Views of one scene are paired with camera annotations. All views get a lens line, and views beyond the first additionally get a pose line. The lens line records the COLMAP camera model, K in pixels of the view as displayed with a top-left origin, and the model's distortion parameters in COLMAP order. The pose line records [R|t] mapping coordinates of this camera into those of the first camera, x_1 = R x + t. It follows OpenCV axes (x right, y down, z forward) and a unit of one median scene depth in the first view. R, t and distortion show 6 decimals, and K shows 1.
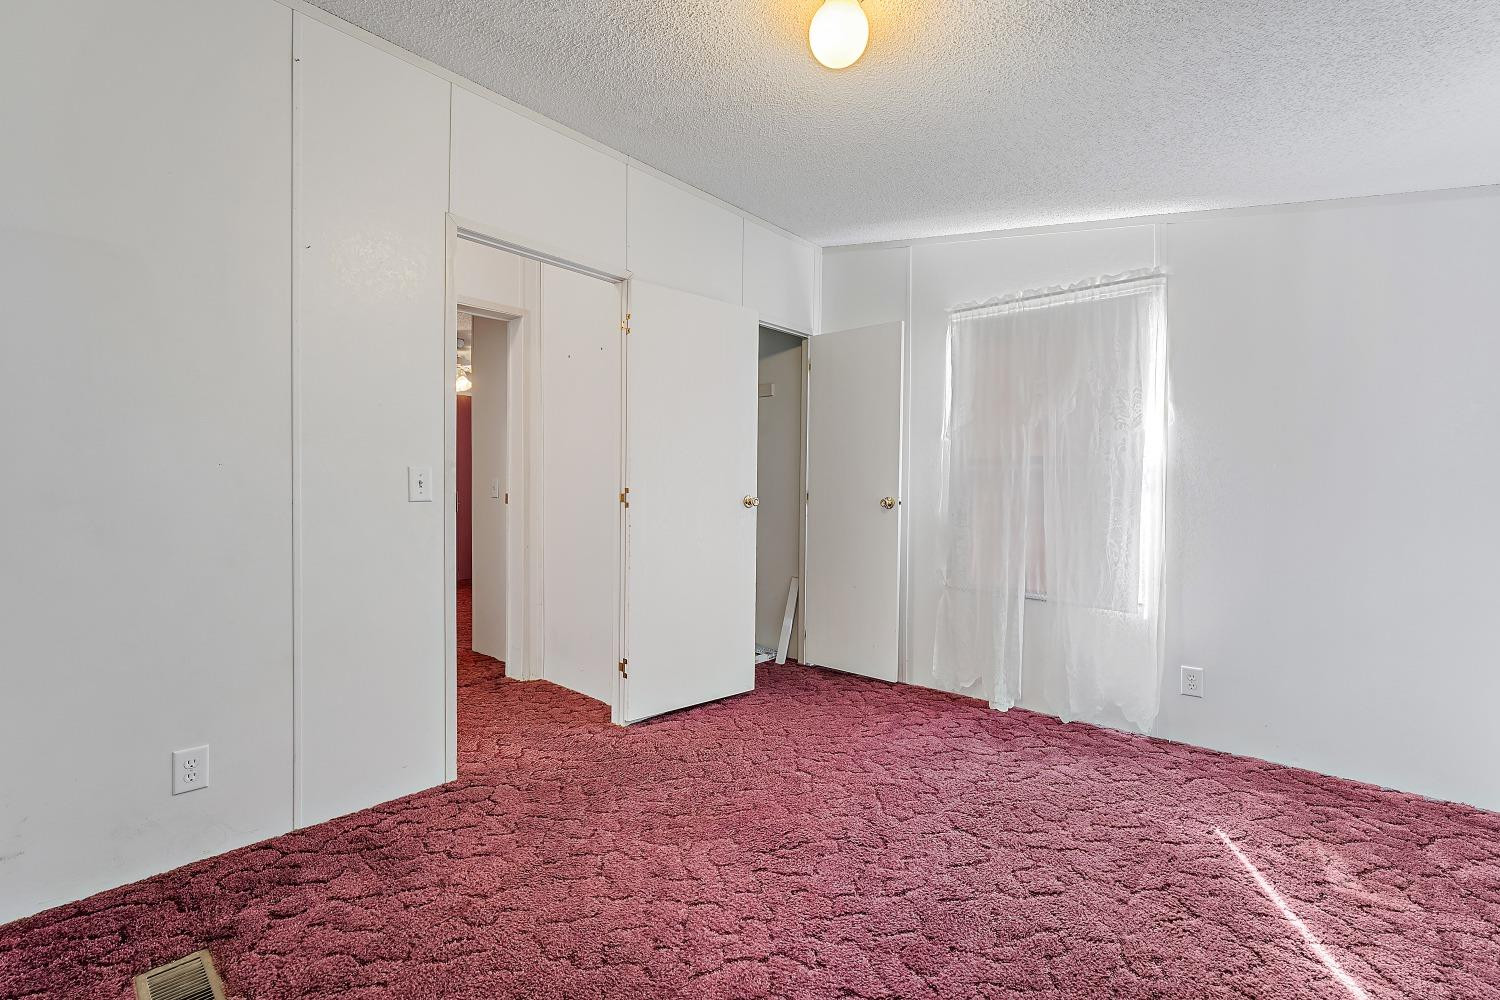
lens RADIAL K [[667.6, 0, 748.7], [0, 667.6, 499.4], [0, 0, 1]] dist [-0.011888, -0.000124]
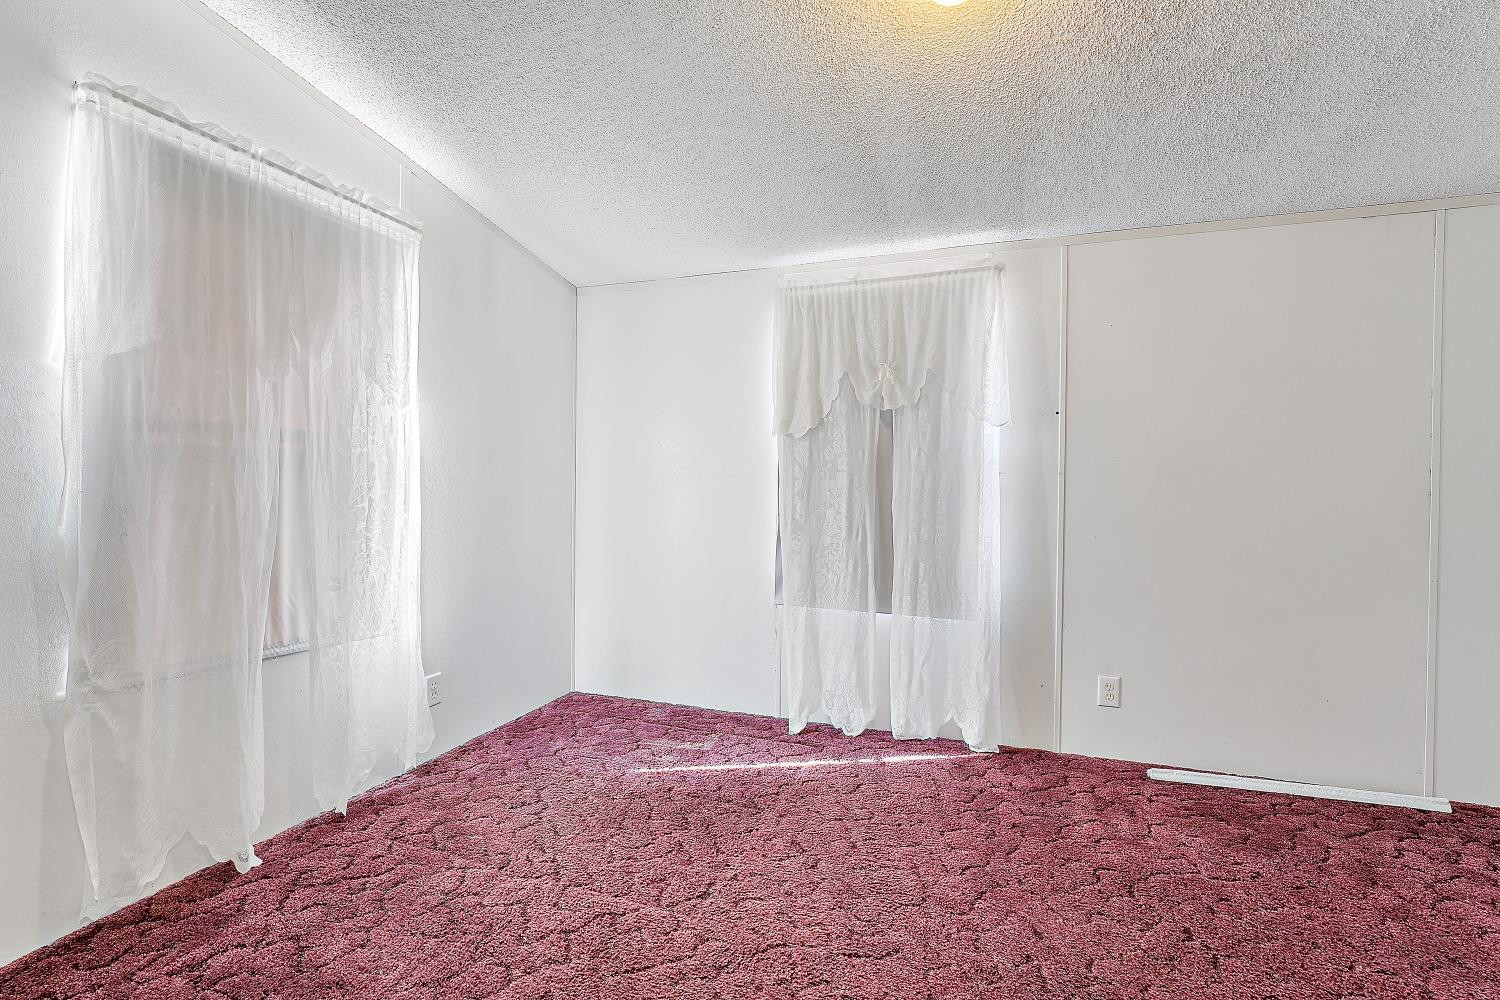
lens RADIAL K [[667.6, 0, 748.5], [0, 667.6, 497.3], [0, 0, 1]] dist [-0.011888, -0.000124]
pose [[-0.371552, -0.026913, 0.928022, -0.332738], [-0.000551, 0.999586, 0.028767, -0.018754], [-0.928412, 0.010177, -0.371413, 0.896525]]
